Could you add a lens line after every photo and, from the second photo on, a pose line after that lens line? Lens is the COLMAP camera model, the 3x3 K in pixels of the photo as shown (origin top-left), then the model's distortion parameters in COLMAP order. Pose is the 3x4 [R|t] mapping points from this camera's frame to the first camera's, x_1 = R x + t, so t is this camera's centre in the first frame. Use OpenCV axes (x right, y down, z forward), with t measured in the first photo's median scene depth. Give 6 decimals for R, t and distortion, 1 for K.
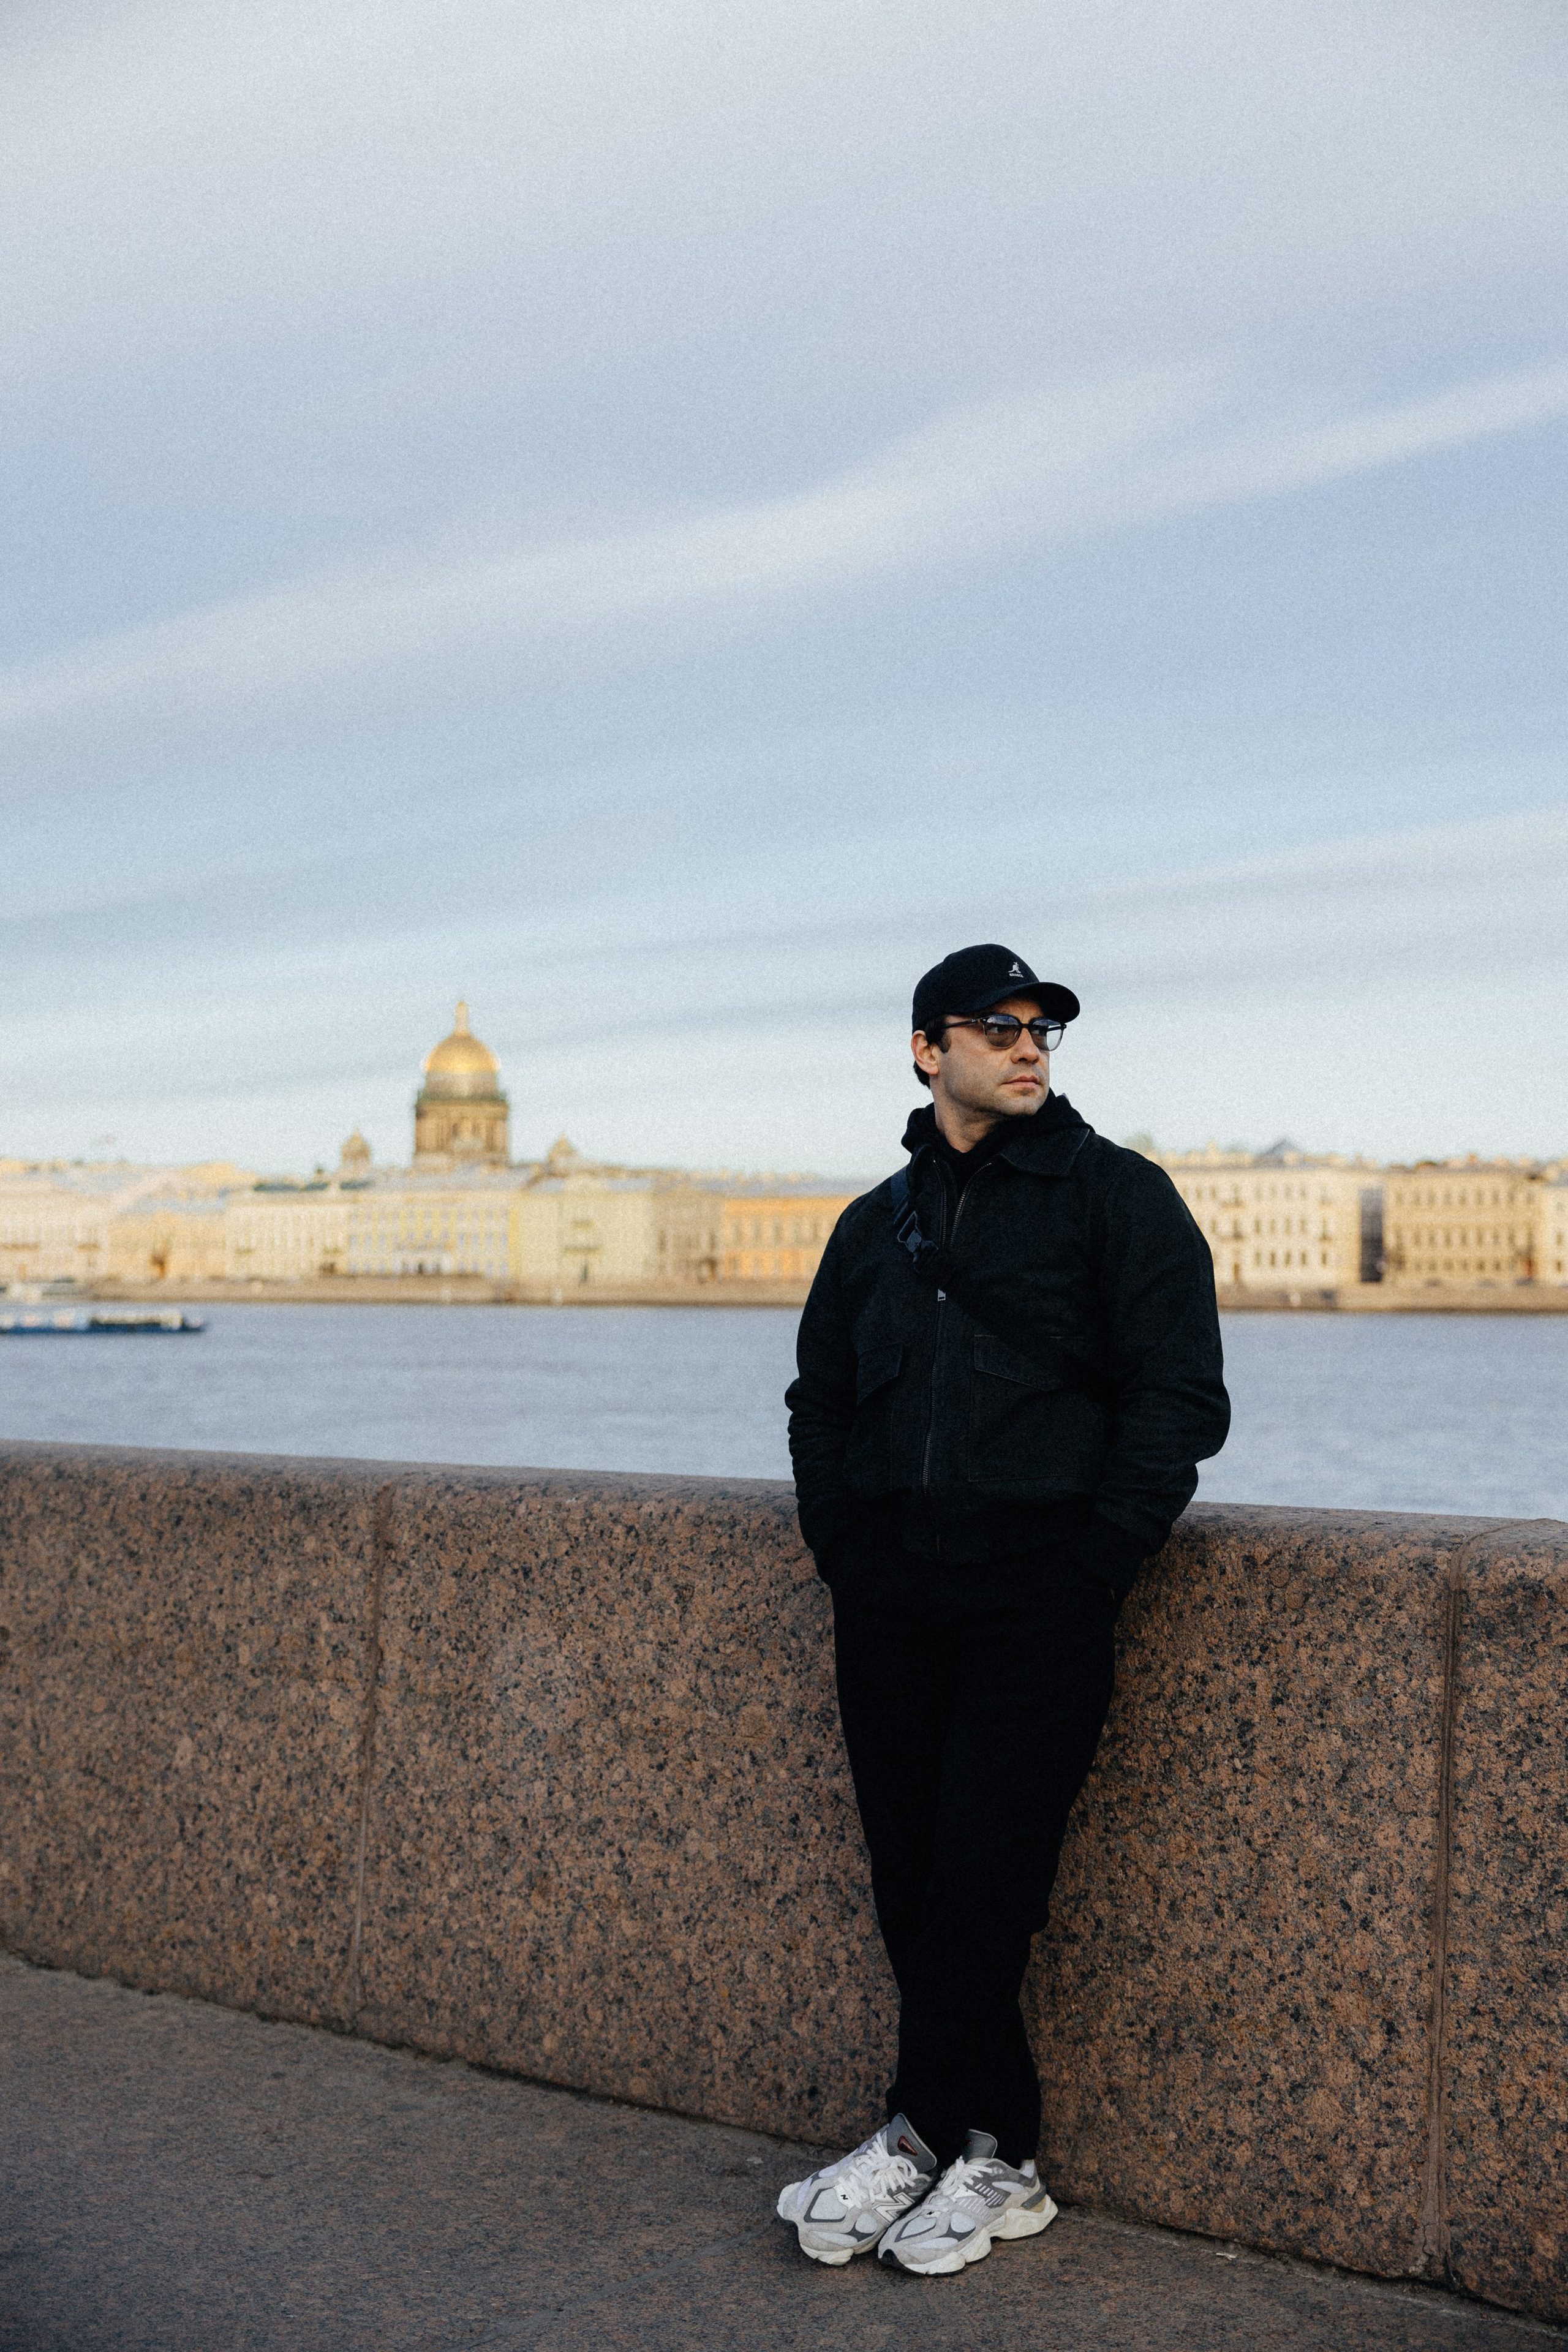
lens RADIAL K [[2839.1, 0, 818.7], [0, 2839.1, 1146.5], [0, 0, 1]] dist [0.006085, 0.000000]
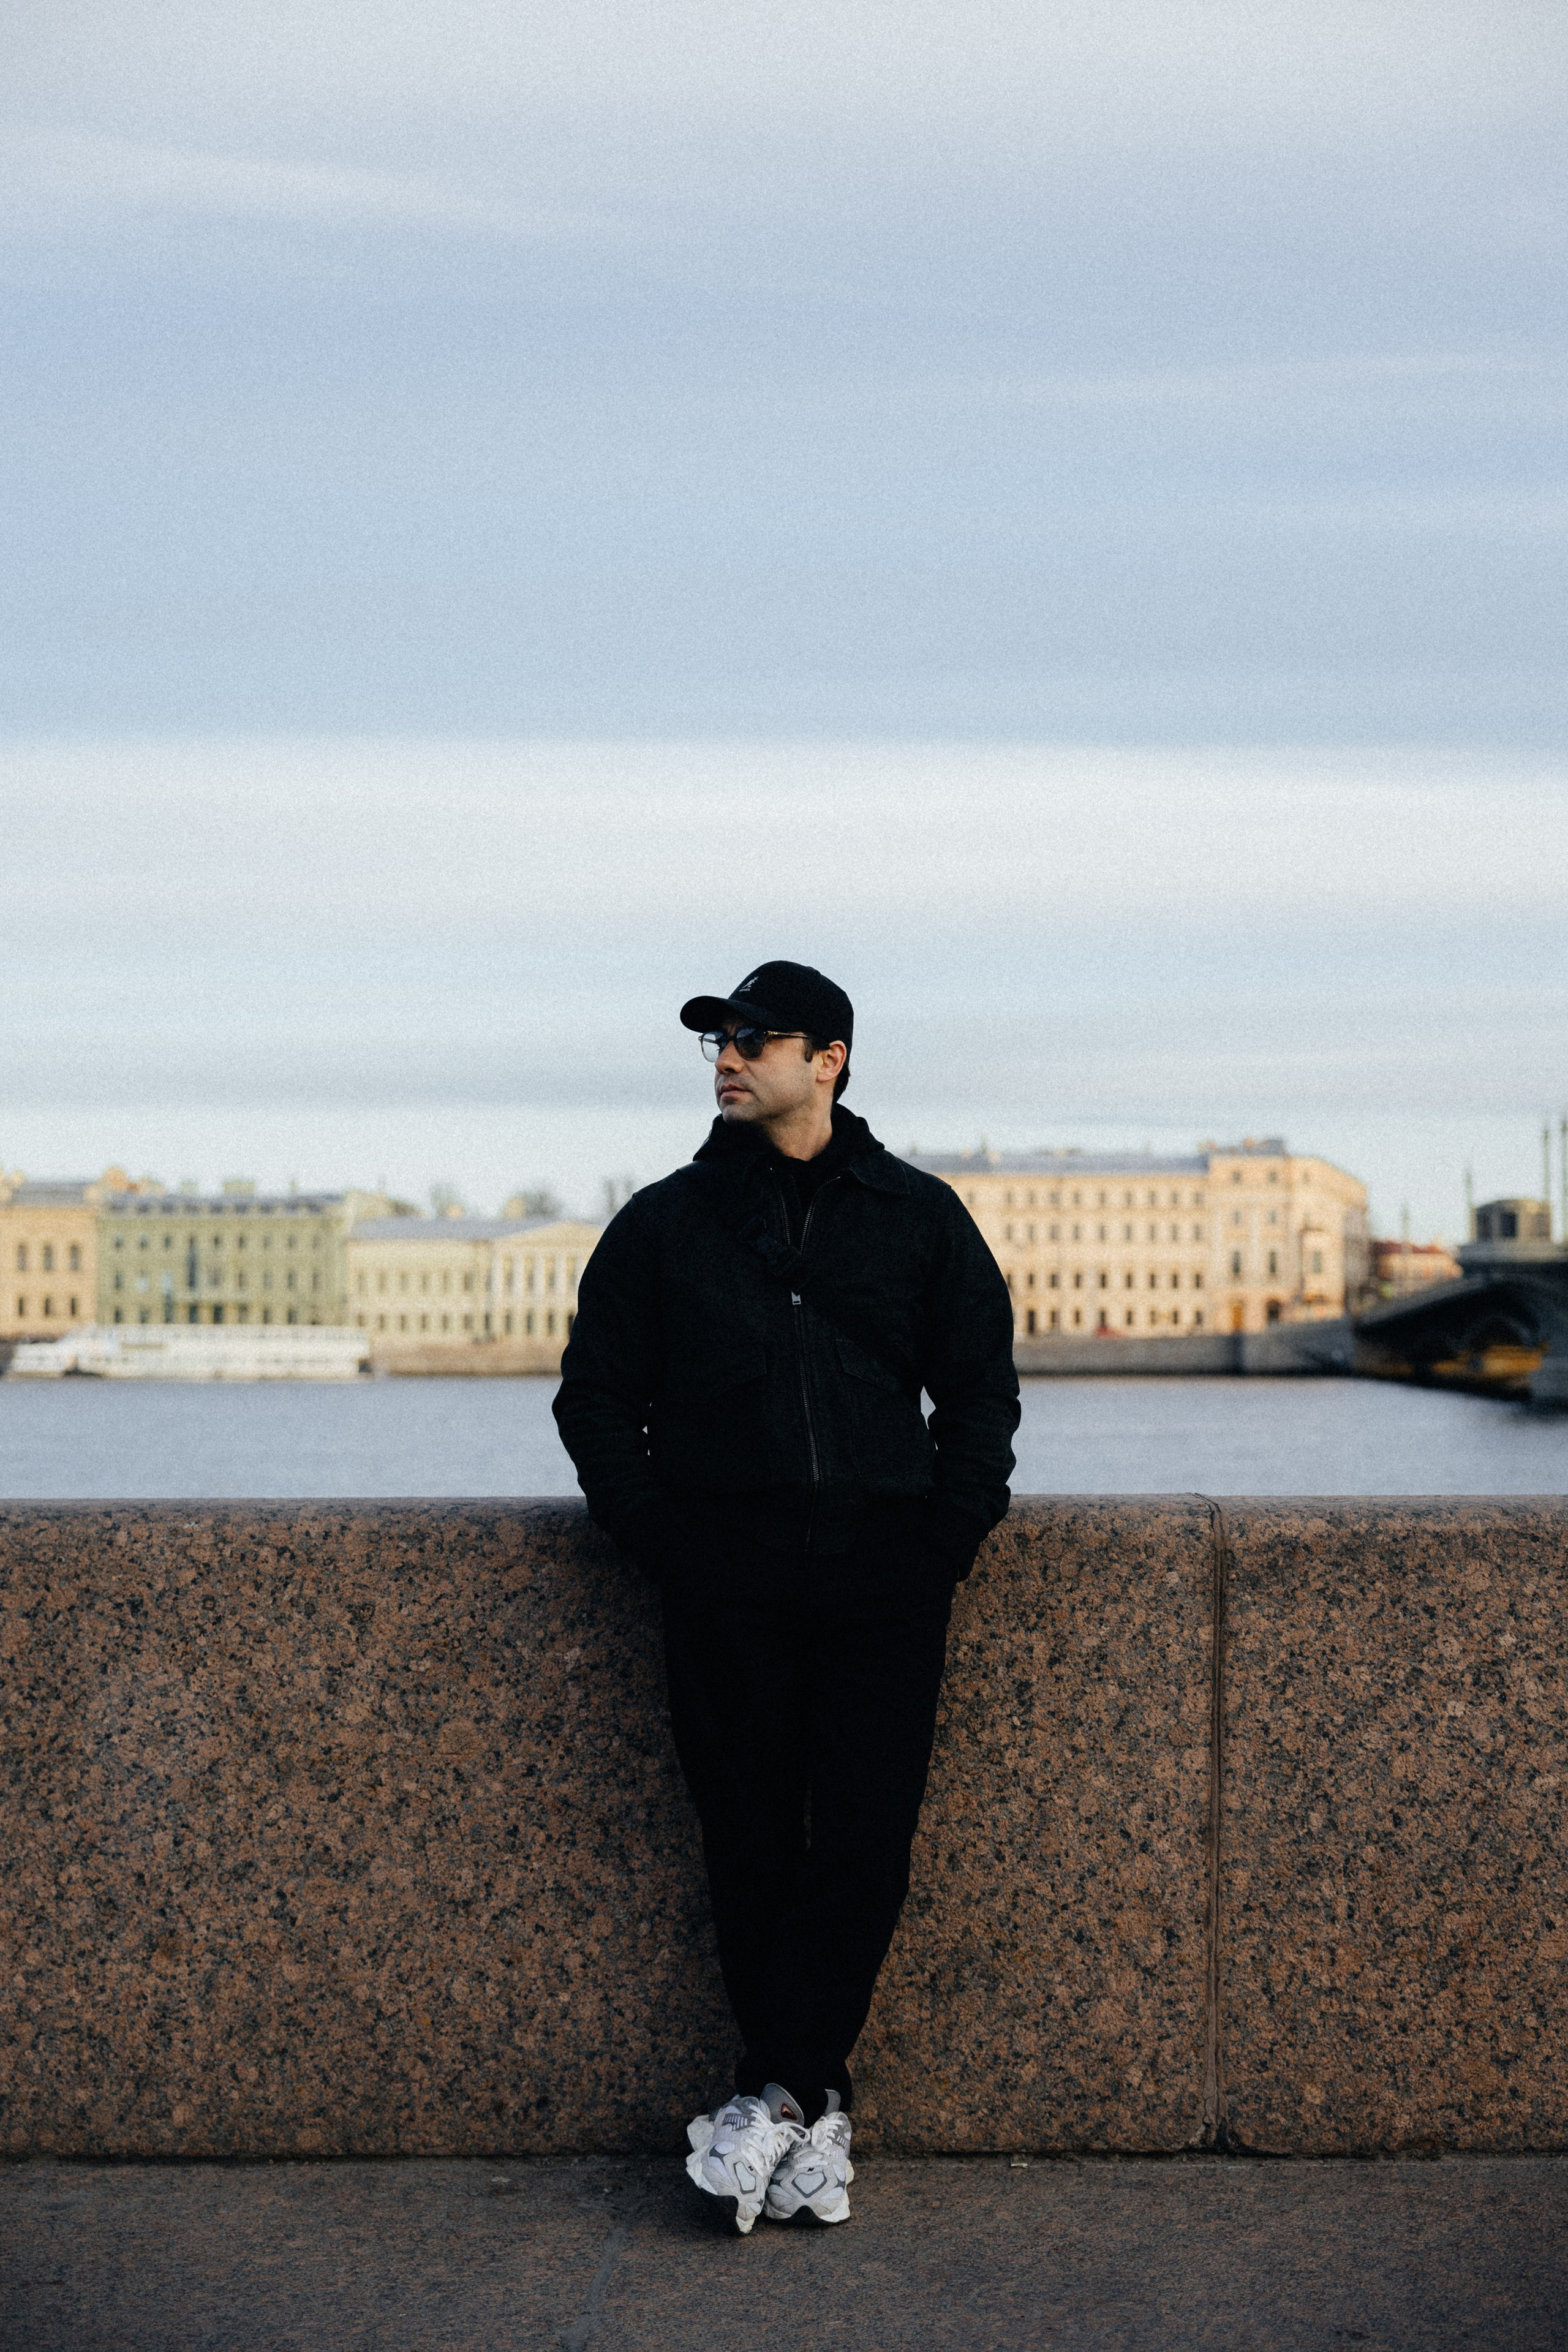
lens RADIAL K [[3287.8, 0, 740.1], [0, 3287.8, 1139.1], [0, 0, 1]] dist [0.008691, 0.000000]
pose [[0.782750, 0.036548, 0.621263, -0.733690], [-0.028163, 0.999332, -0.023305, 0.023131], [-0.621699, 0.000745, 0.783256, 0.061544]]
